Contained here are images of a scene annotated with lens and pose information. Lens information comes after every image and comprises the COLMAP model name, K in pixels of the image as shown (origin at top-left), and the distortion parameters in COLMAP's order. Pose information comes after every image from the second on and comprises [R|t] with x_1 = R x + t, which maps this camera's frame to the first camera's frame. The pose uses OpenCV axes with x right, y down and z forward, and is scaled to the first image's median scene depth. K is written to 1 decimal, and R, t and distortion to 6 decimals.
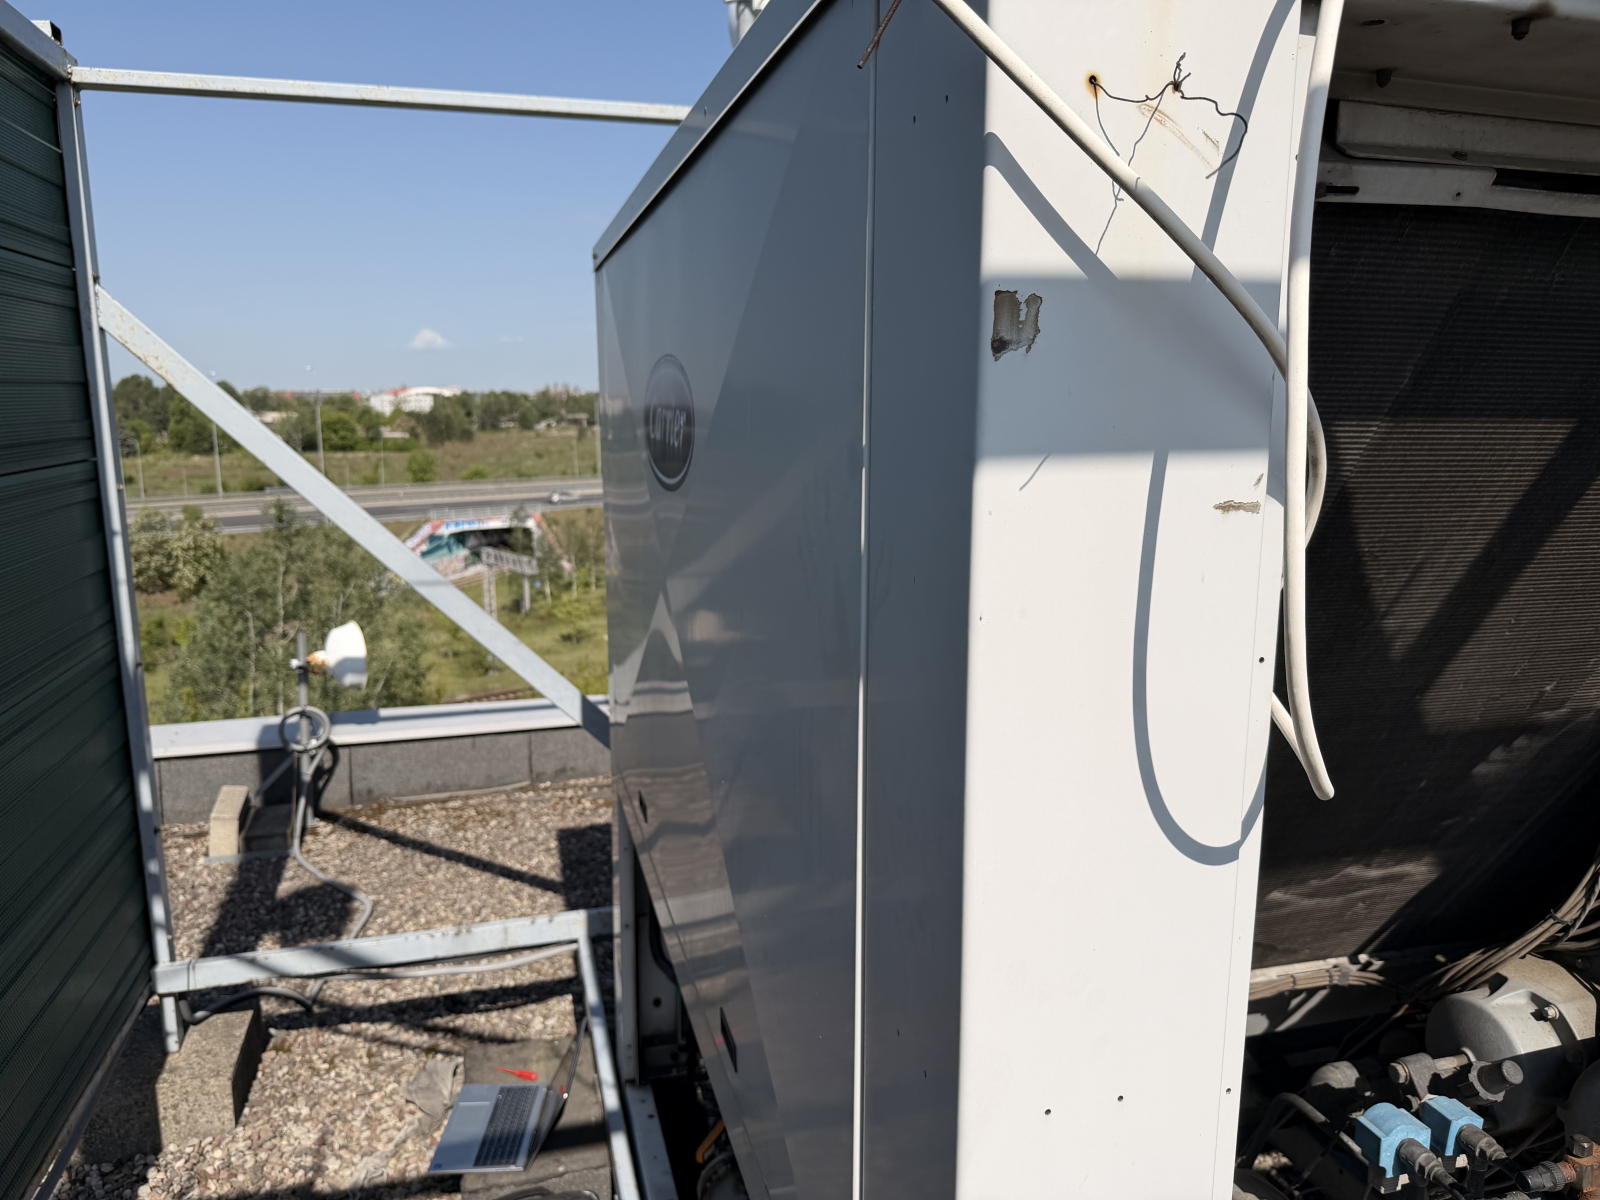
lens RADIAL K [[1133.9, 0, 800.0], [0, 1133.9, 600.0], [0, 0, 1]] dist [0.052541, -0.085258]
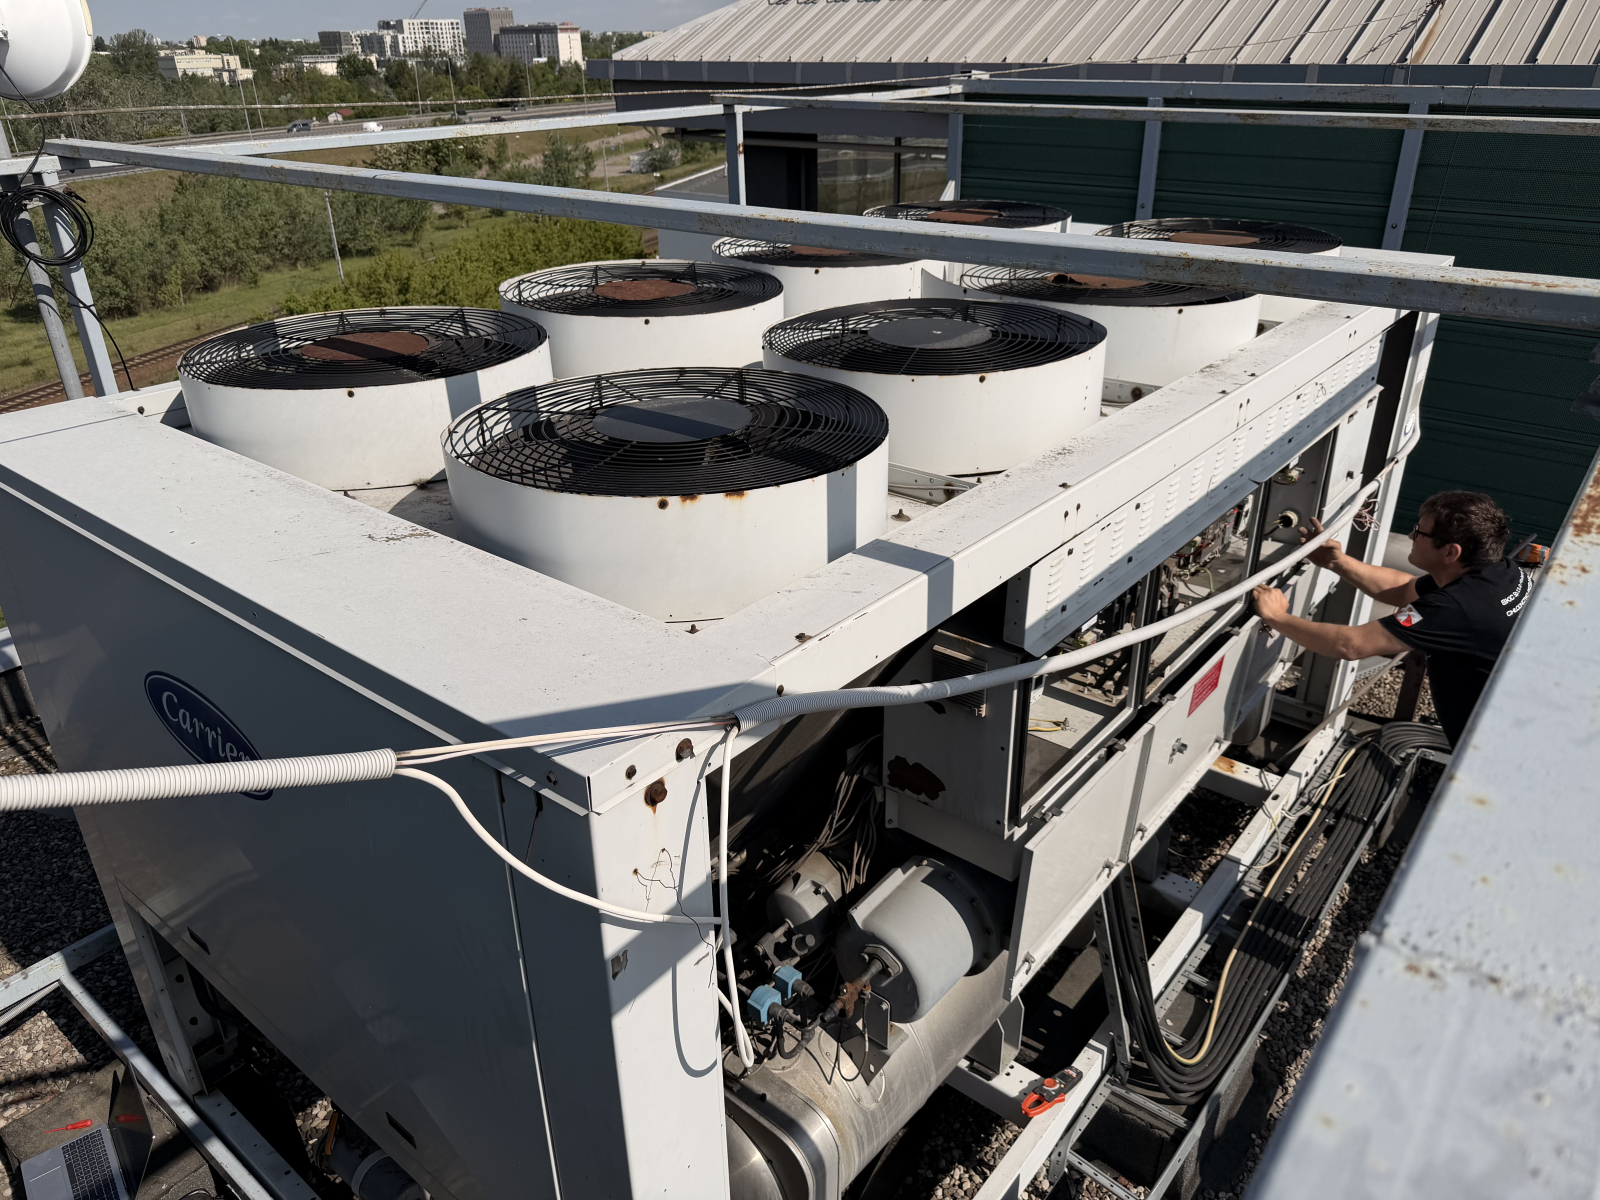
lens RADIAL K [[1146.5, 0, 806.7], [0, 1146.5, 577.4], [0, 0, 1]] dist [0.057556, -0.085925]
pose [[0.814711, -0.264059, 0.516255, -0.235280], [0.108320, 0.943930, 0.311870, -0.761880], [-0.569661, -0.198163, 0.797633, -0.449345]]
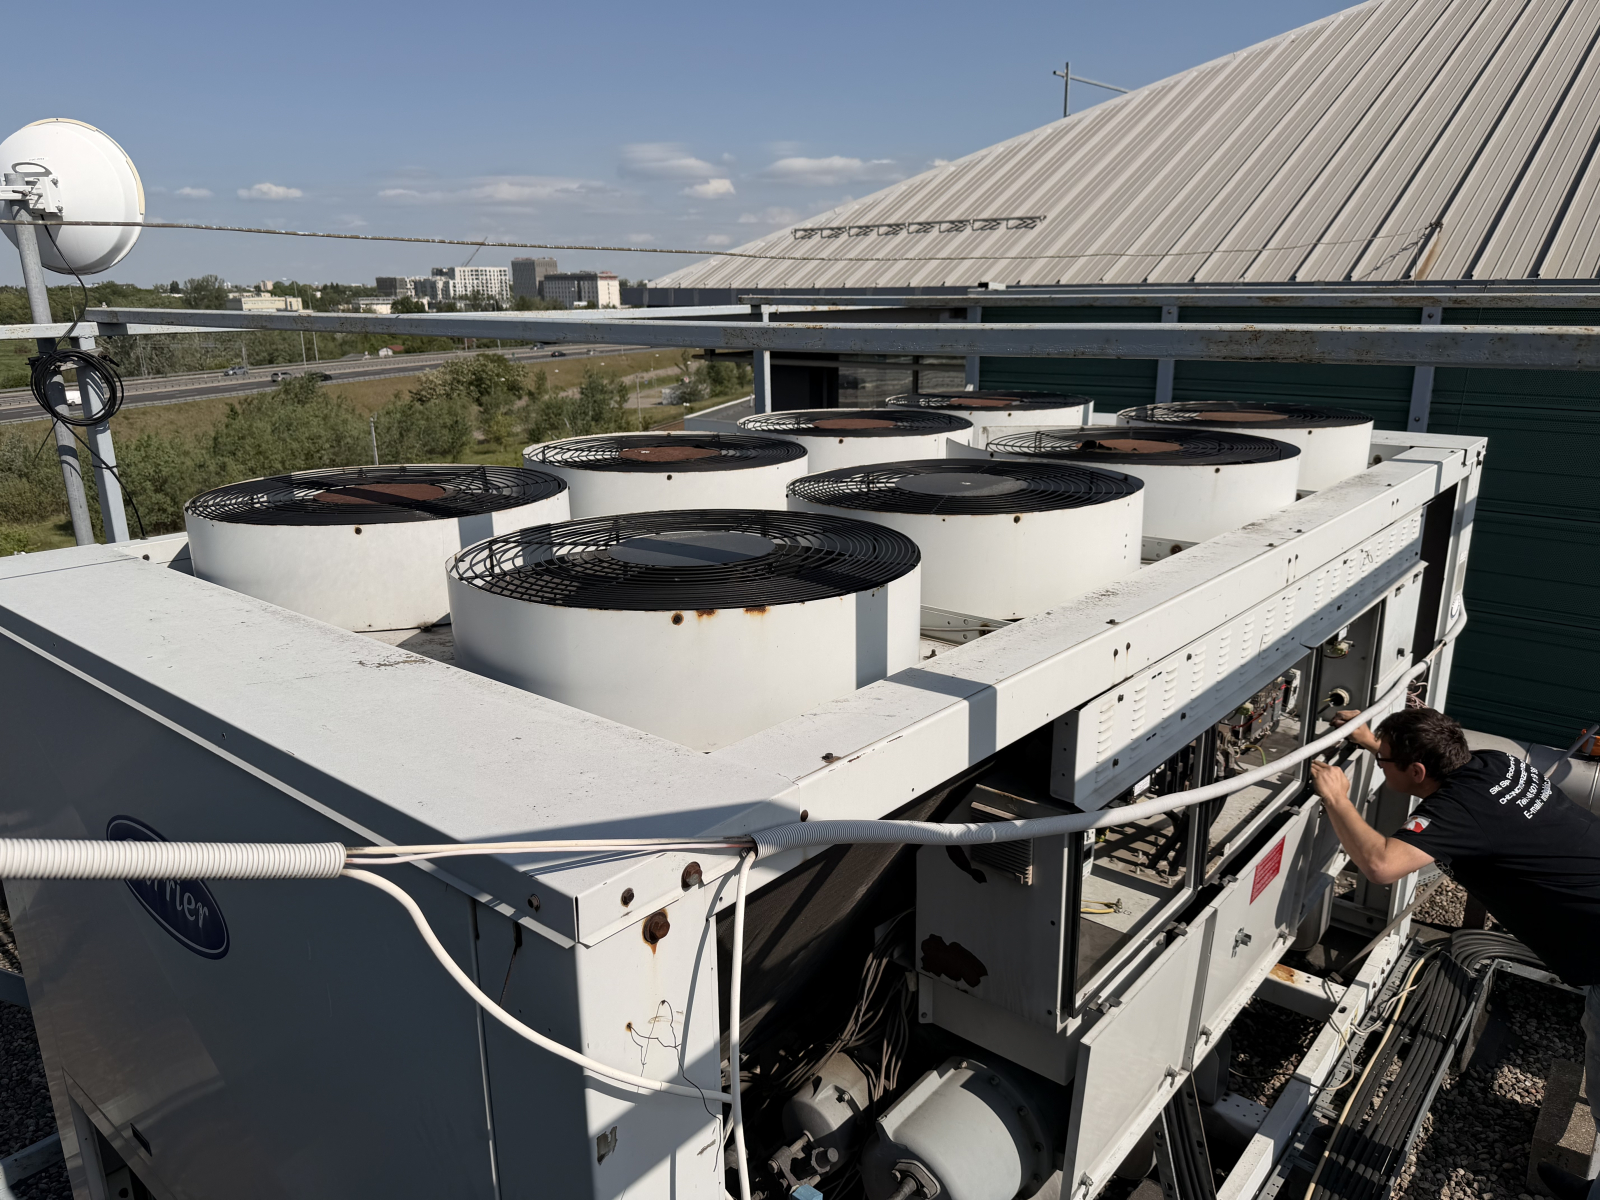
lens RADIAL K [[1133.9, 0, 800.0], [0, 1133.9, 600.0], [0, 0, 1]] dist [0.052541, -0.085258]
pose [[0.828312, -0.163490, 0.535883, -0.195619], [0.104727, 0.984800, 0.138571, -0.621945], [-0.550393, -0.058659, 0.832843, -0.350107]]
